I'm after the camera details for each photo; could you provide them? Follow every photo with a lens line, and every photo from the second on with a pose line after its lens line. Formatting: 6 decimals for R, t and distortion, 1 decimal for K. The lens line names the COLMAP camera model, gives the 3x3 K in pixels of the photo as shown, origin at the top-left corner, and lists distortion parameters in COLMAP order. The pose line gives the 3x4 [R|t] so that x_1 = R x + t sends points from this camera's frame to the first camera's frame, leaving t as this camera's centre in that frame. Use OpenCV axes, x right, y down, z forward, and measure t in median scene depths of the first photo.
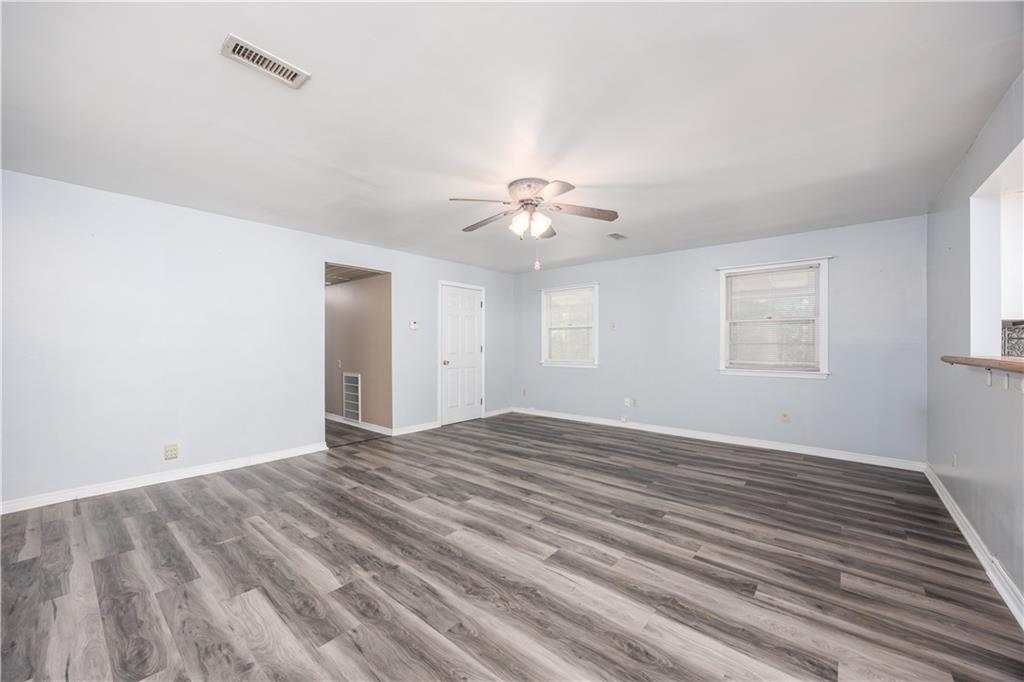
lens RADIAL K [[398.3, 0, 510.1], [0, 398.3, 343.8], [0, 0, 1]] dist [-0.003220, 0.000123]
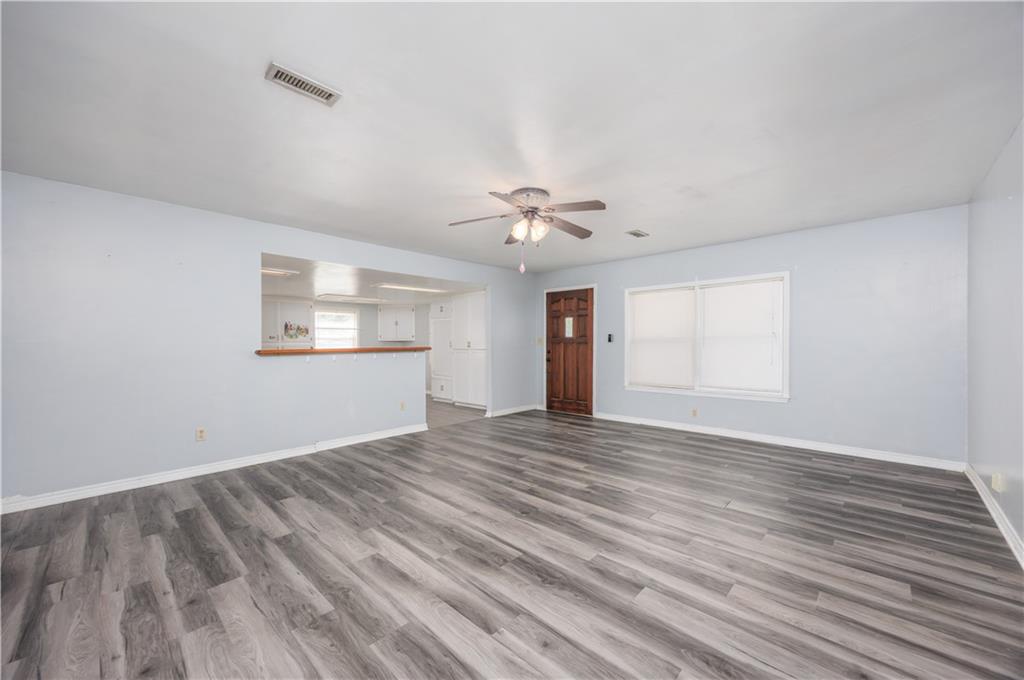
lens RADIAL K [[398.3, 0, 512.7], [0, 398.3, 339.0], [0, 0, 1]] dist [-0.003220, 0.000123]
pose [[-0.998629, 0.005448, 0.052066, 0.035900], [0.004939, 0.999939, -0.009897, 0.003986], [-0.052117, -0.009626, -0.998595, 1.963334]]
